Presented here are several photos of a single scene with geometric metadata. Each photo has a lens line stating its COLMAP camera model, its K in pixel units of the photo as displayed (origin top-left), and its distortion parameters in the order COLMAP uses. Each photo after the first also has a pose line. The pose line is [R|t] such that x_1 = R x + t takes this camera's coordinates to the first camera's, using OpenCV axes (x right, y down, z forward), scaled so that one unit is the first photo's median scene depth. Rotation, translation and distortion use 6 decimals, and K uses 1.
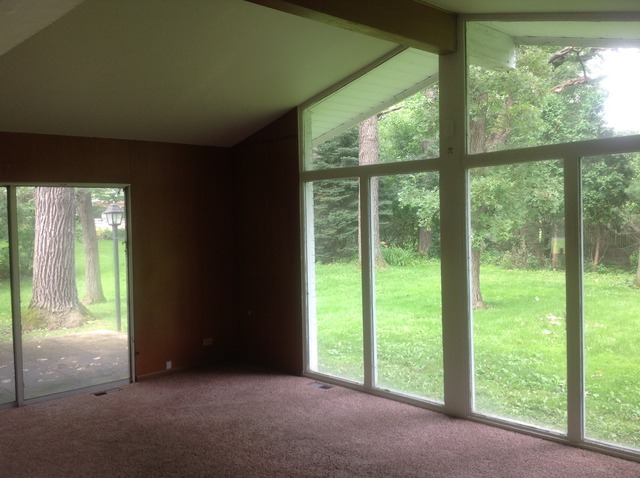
lens RADIAL K [[606.9, 0, 322.0], [0, 606.9, 235.9], [0, 0, 1]] dist [0.165973, -0.394087]
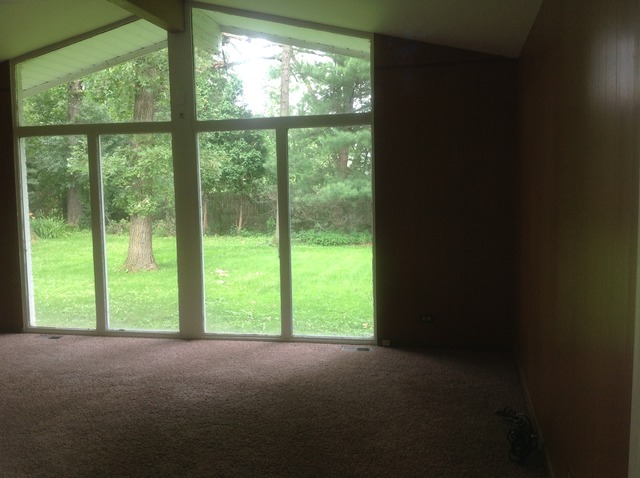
lens RADIAL K [[606.9, 0, 322.0], [0, 606.9, 235.9], [0, 0, 1]] dist [0.165973, -0.394087]
pose [[0.834136, -0.034389, 0.550486, -0.168865], [0.012335, 0.998968, 0.043715, 0.031915], [-0.551422, -0.029674, 0.833699, -0.104429]]
